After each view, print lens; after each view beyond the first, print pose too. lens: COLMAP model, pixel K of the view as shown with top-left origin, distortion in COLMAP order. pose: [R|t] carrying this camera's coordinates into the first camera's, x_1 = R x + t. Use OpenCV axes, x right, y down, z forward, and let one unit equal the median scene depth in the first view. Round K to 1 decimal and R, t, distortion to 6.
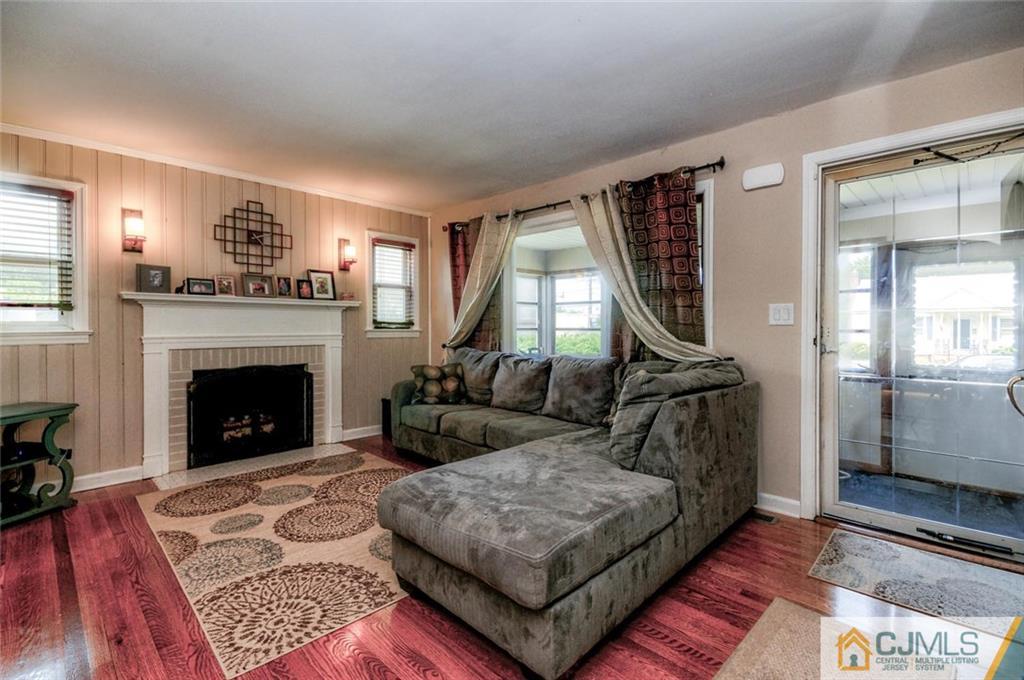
lens RADIAL K [[471.8, 0, 506.2], [0, 471.8, 333.1], [0, 0, 1]] dist [0.013546, -0.001171]
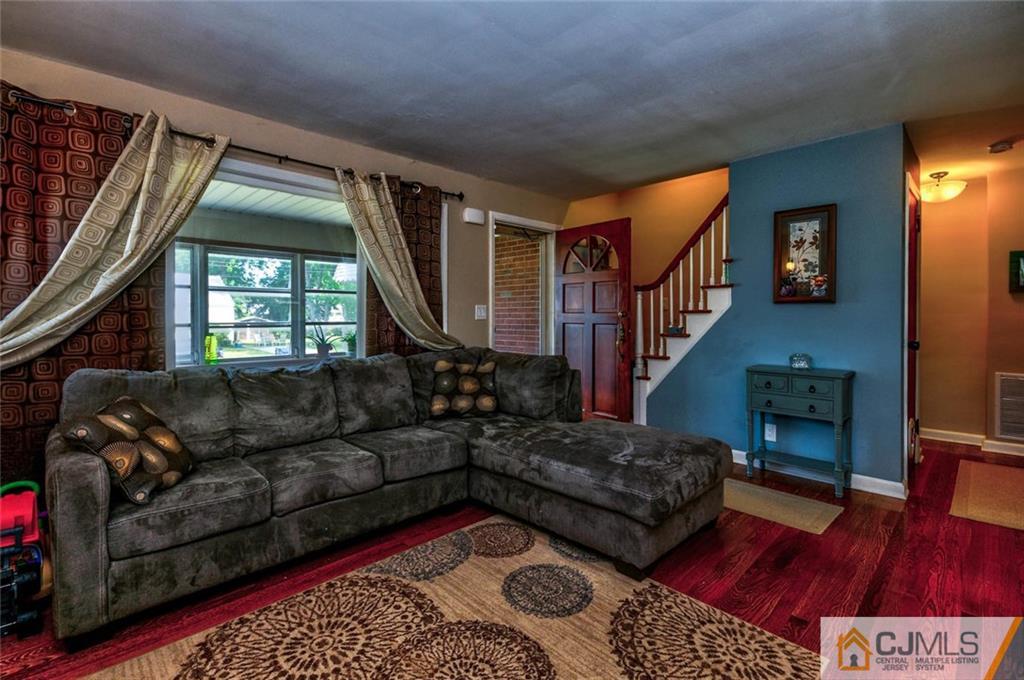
lens RADIAL K [[471.8, 0, 491.5], [0, 471.8, 317.1], [0, 0, 1]] dist [0.013546, -0.001171]
pose [[0.021641, -0.005637, 0.999750, -0.735737], [0.012568, 0.999907, 0.005366, -0.025576], [-0.999687, 0.012449, 0.021710, 0.761359]]
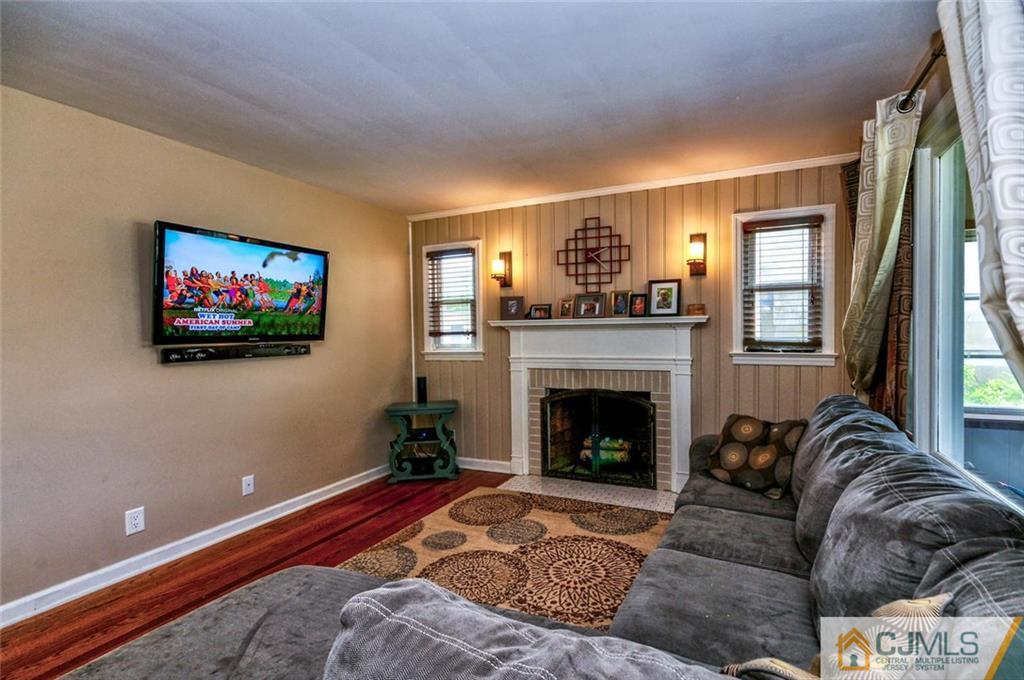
lens RADIAL K [[471.8, 0, 538.6], [0, 471.8, 352.5], [0, 0, 1]] dist [0.013546, -0.001171]
pose [[0.355355, 0.030957, -0.934219, 0.379616], [-0.002779, 0.999482, 0.032062, -0.041880], [0.934727, -0.008797, 0.355257, 0.646433]]
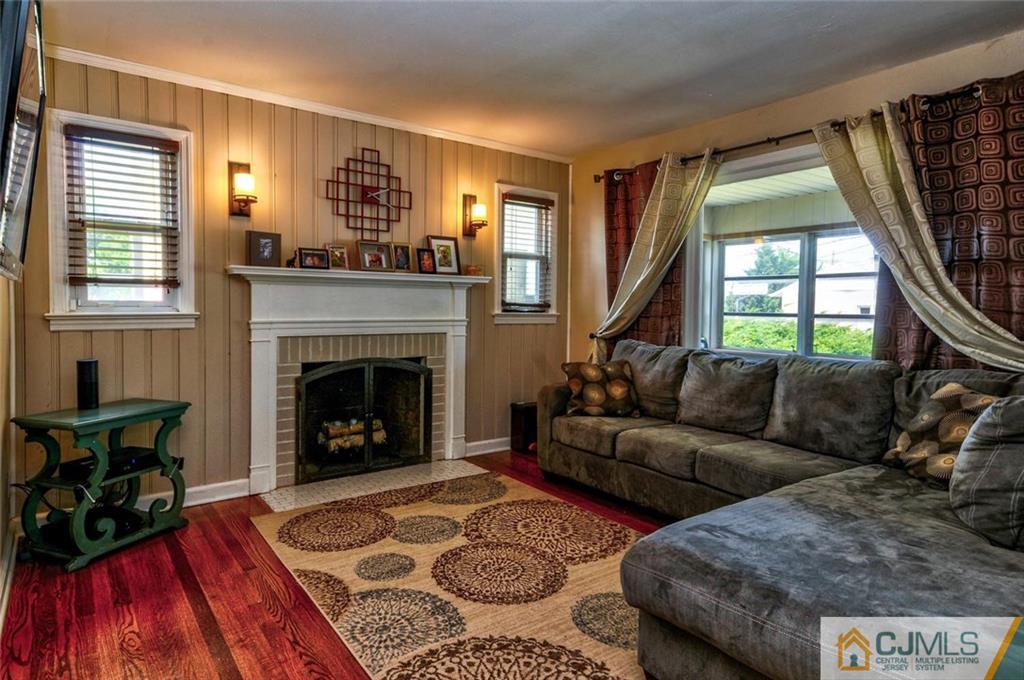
lens RADIAL K [[598.7, 0, 498.0], [0, 598.7, 329.0], [0, 0, 1]] dist [0.026867, 0.006019]
pose [[0.986768, 0.016378, -0.161307, -0.182724], [-0.012379, 0.999591, 0.025765, -0.010081], [0.161663, -0.023427, 0.986568, 0.056961]]
